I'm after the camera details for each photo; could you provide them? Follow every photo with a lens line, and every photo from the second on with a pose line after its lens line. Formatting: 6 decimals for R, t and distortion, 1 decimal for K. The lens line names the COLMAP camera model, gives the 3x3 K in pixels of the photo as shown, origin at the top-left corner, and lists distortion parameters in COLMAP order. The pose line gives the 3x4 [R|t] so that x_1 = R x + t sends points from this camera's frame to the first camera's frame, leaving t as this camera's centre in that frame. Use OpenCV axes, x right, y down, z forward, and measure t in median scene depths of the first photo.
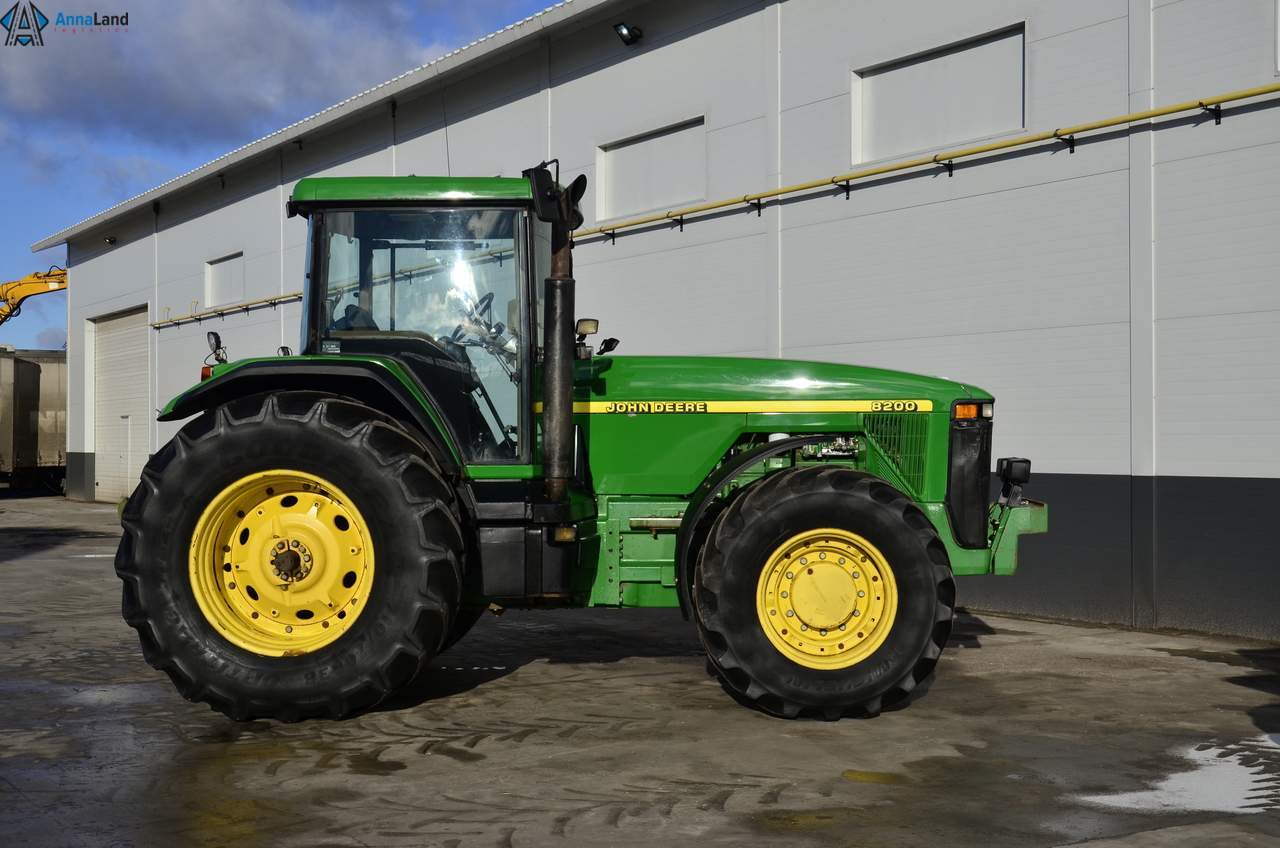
lens RADIAL K [[1737.4, 0, 640.0], [0, 1737.4, 424.0], [0, 0, 1]] dist [0.005669, -0.030366]
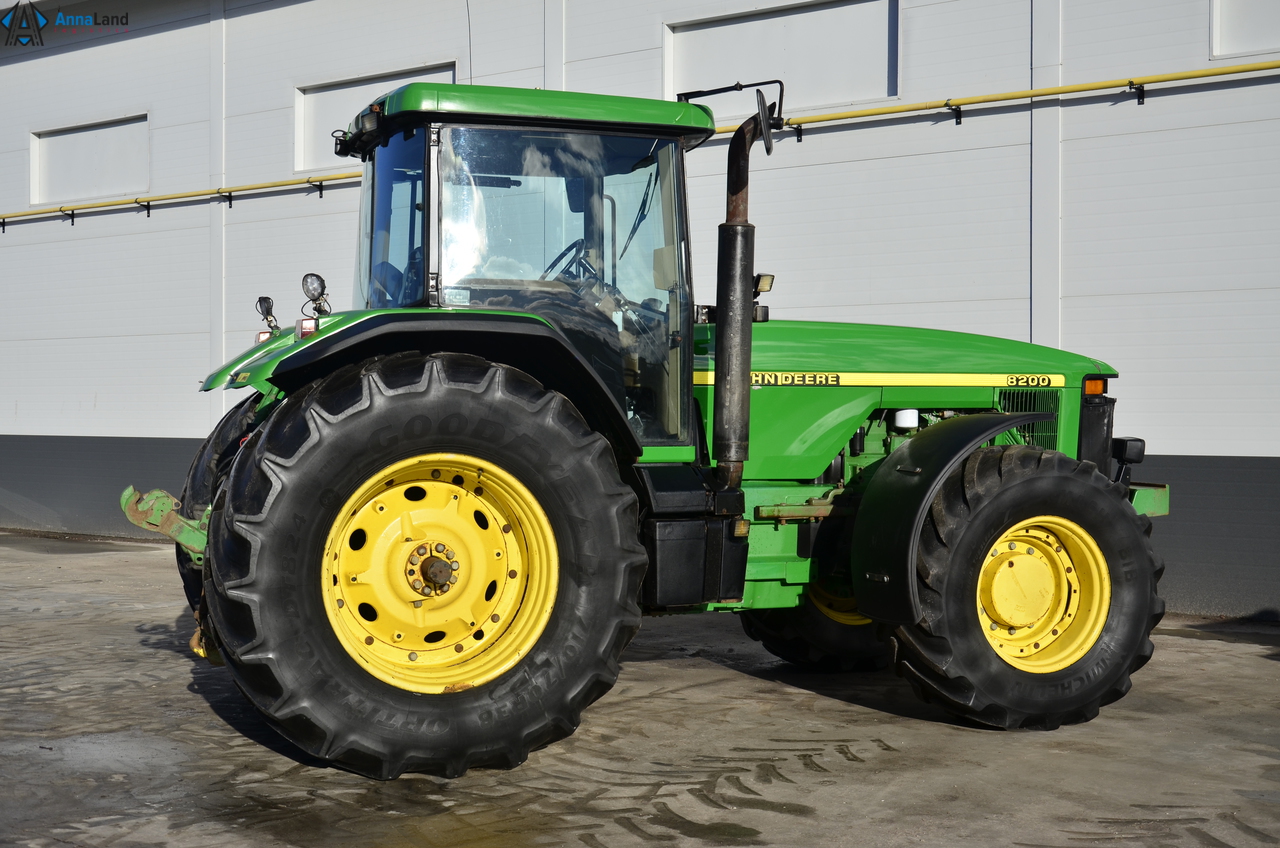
lens RADIAL K [[1683.8, 0, 640.0], [0, 1683.8, 424.0], [0, 0, 1]] dist [-0.010415, -0.011743]
pose [[0.927463, 0.001741, 0.373911, -0.391477], [-0.007873, 0.999858, 0.014871, 0.001112], [-0.373832, -0.016736, 0.927345, 0.258870]]
